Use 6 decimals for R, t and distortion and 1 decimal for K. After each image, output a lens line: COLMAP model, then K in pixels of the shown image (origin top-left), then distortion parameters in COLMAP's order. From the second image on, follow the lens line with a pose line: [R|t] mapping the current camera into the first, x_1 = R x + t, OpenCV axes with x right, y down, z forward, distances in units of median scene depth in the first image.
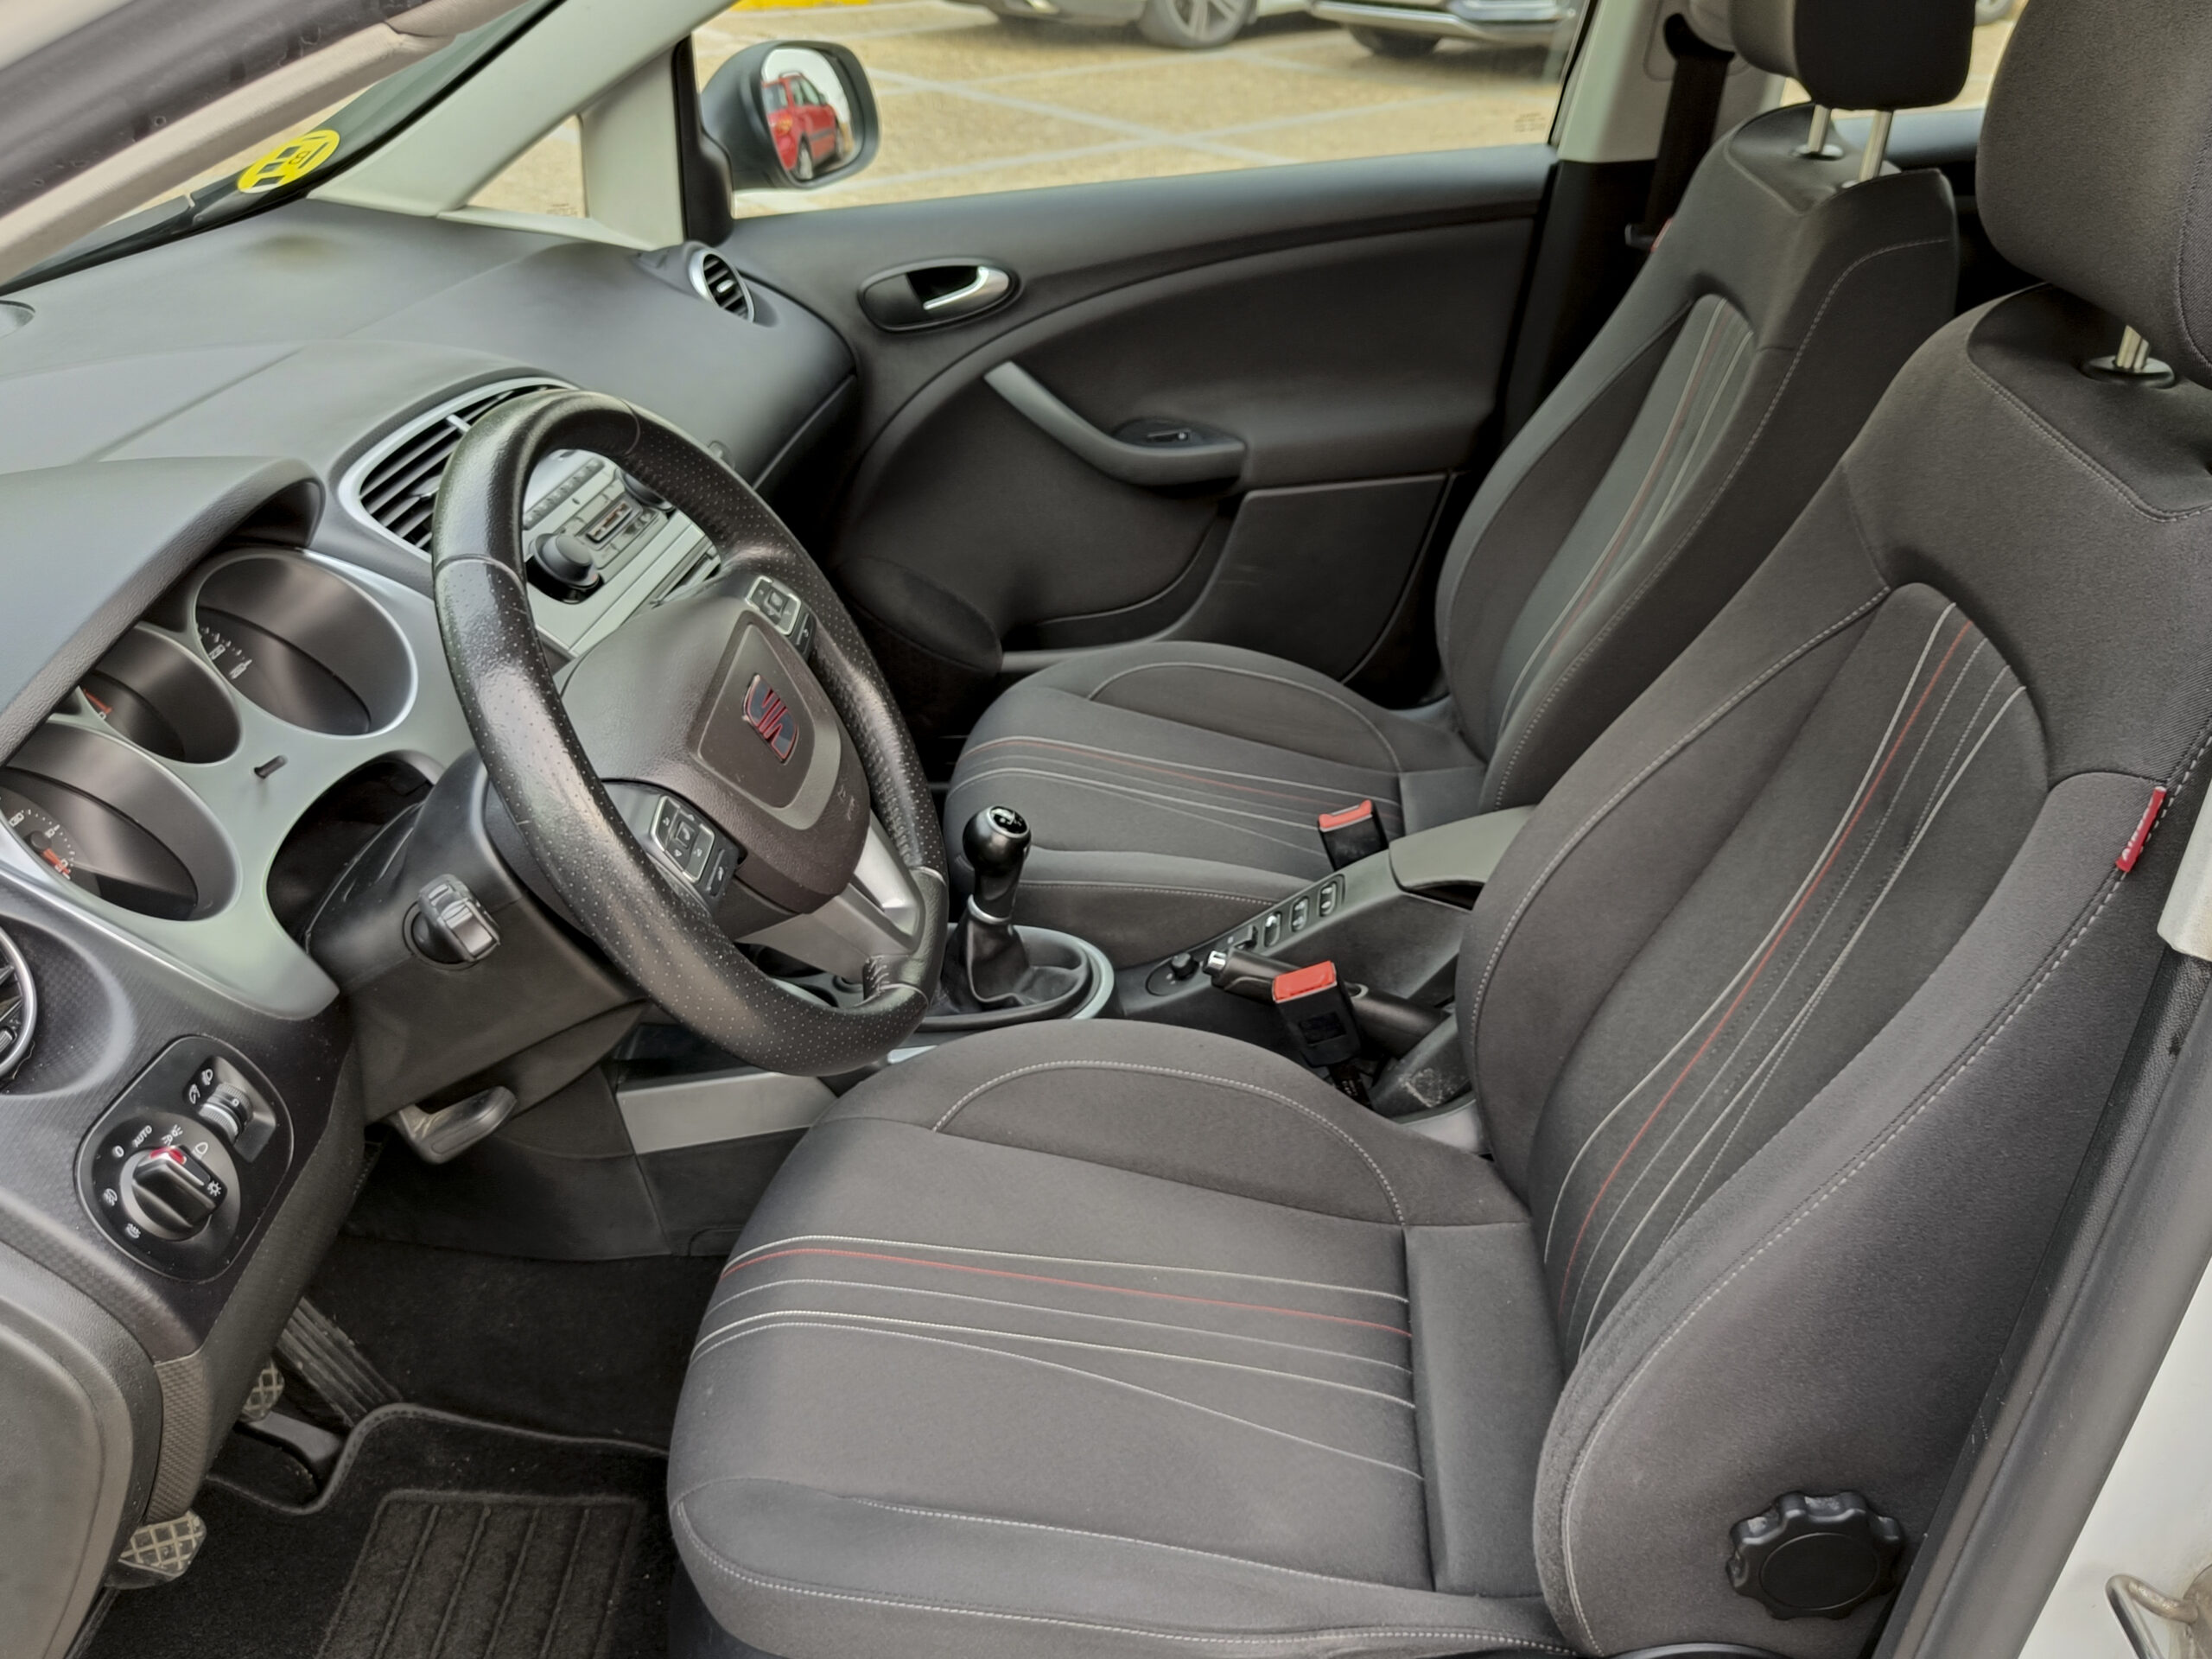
lens RADIAL K [[1763.1, 0, 1188.5], [0, 1763.1, 780.8], [0, 0, 1]] dist [0.003455, -0.006286]
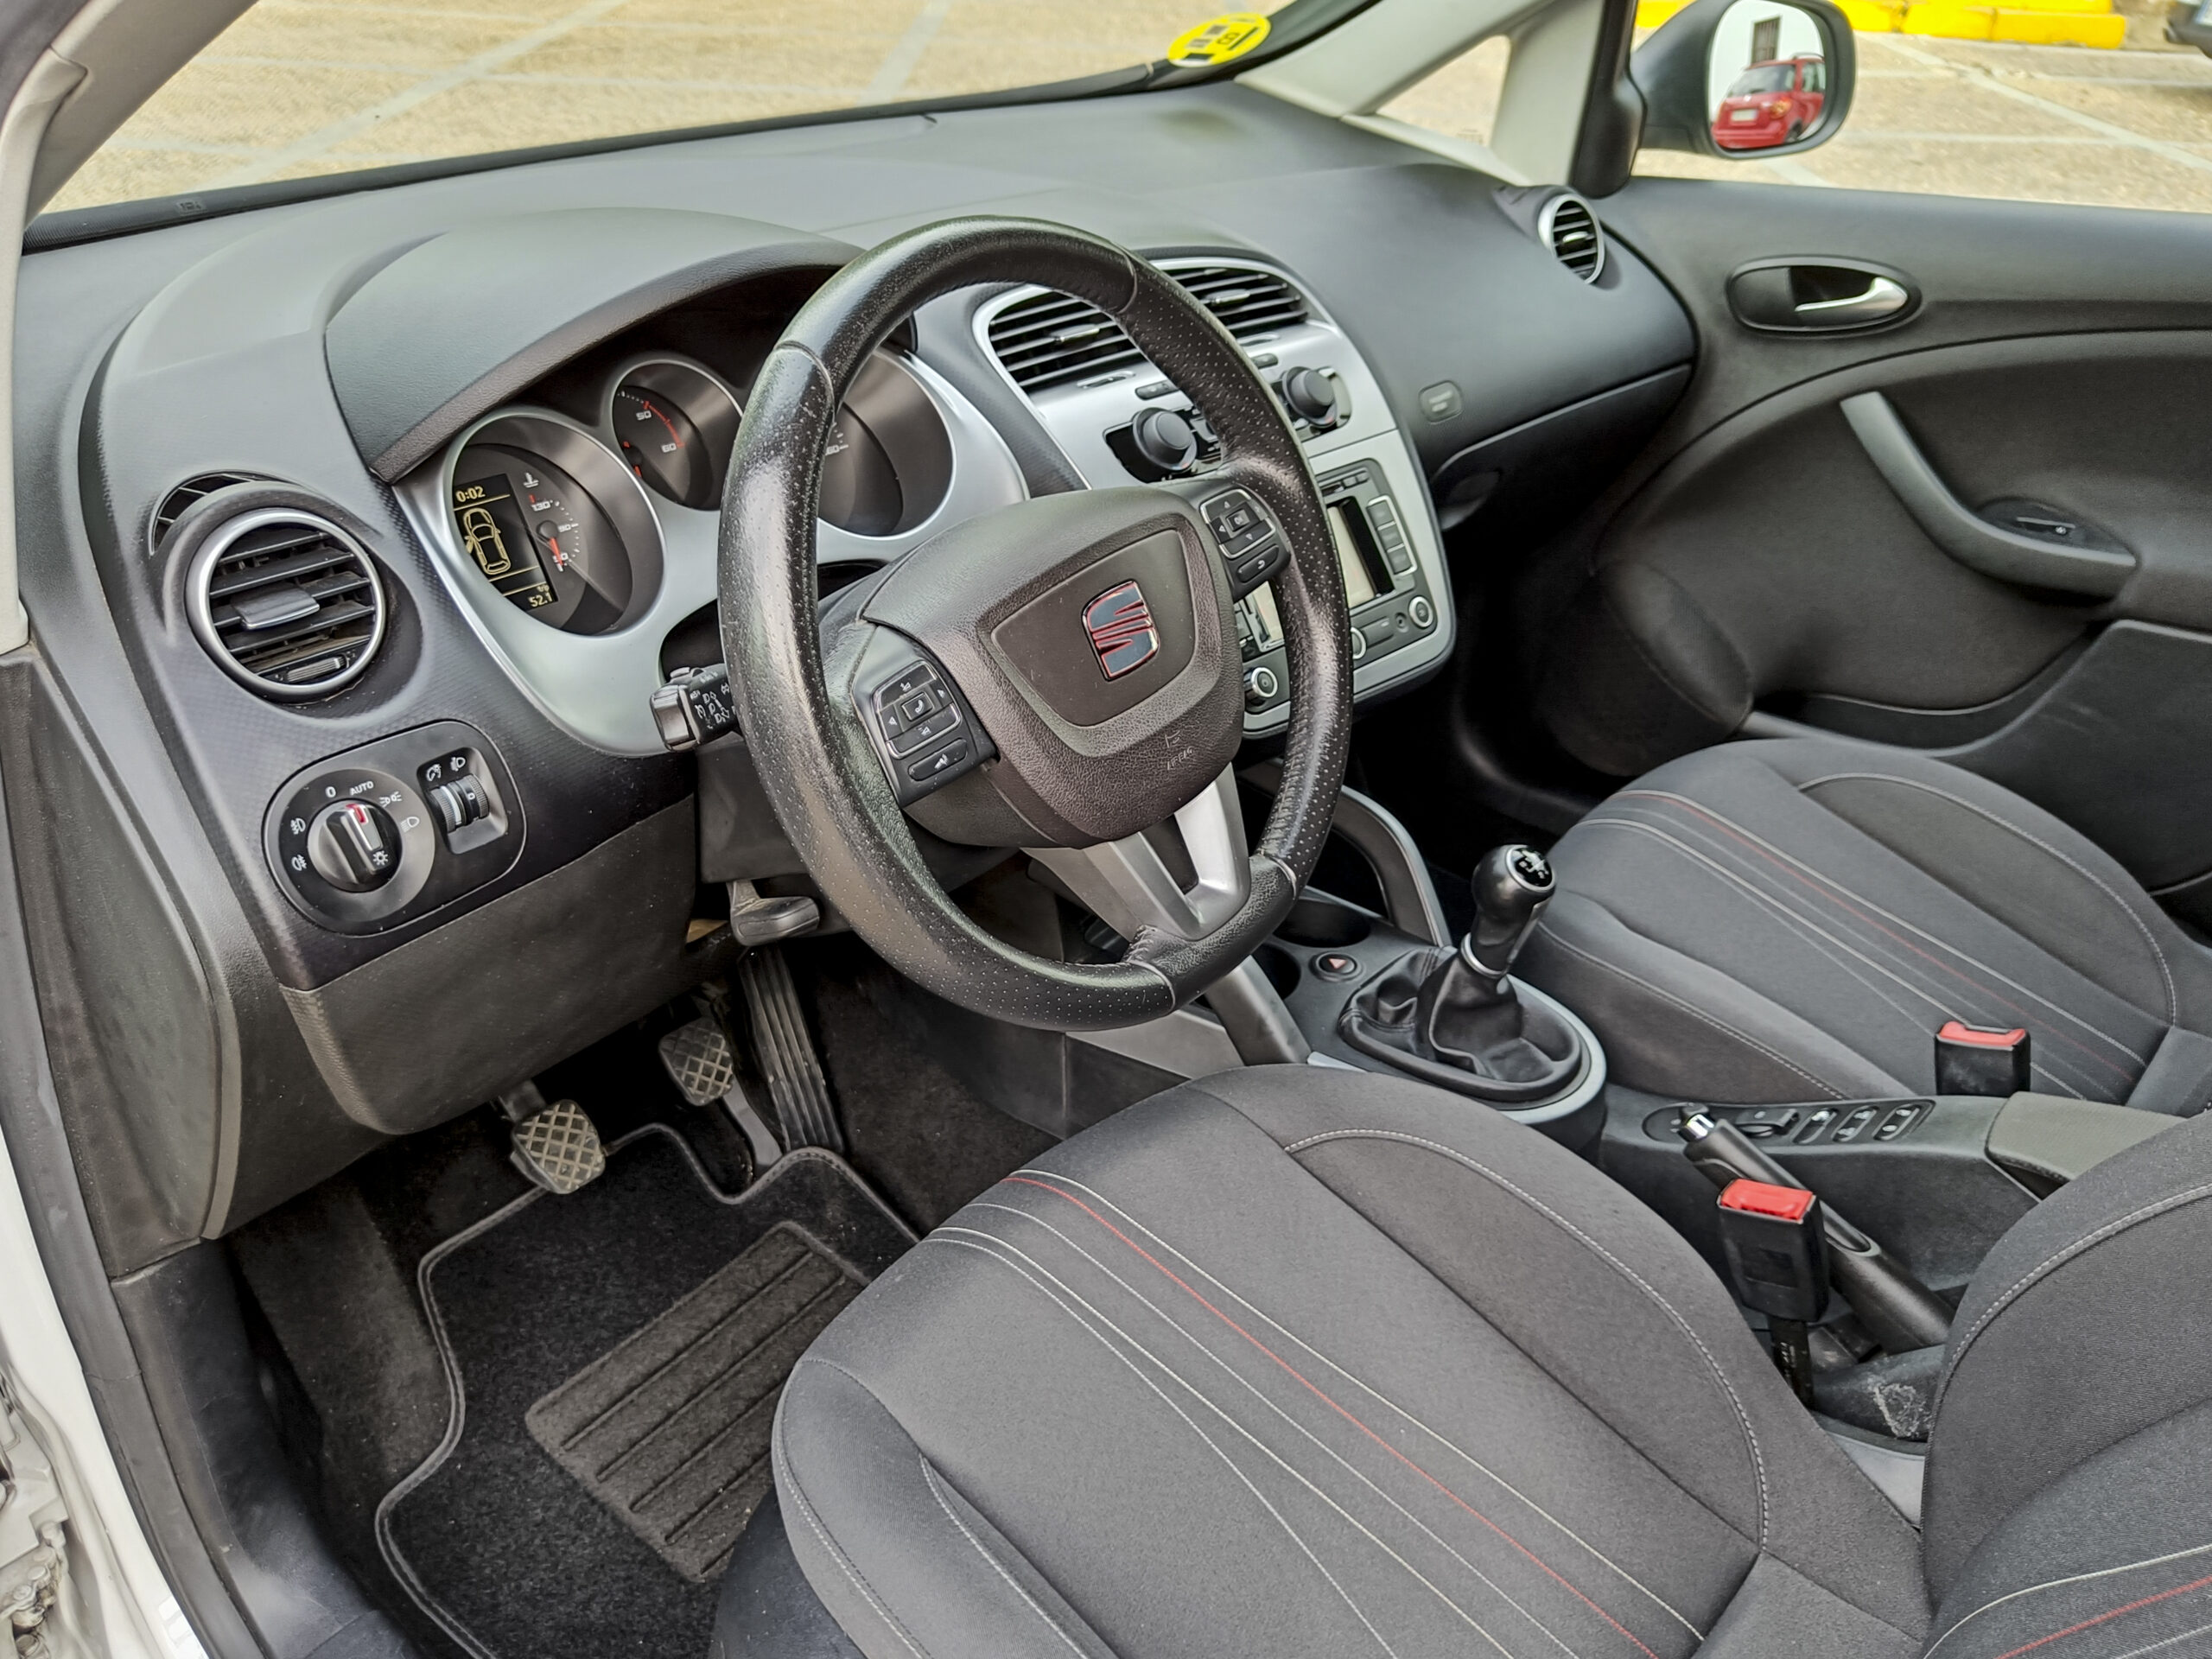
lens RADIAL K [[1689.8, 0, 1105.4], [0, 1689.8, 787.2], [0, 0, 1]] dist [0.007134, -0.011035]
pose [[0.777297, 0.353141, -0.520673, 0.150795], [-0.344656, 0.931387, 0.117177, -0.038863], [0.526328, 0.088372, 0.845677, 0.187456]]
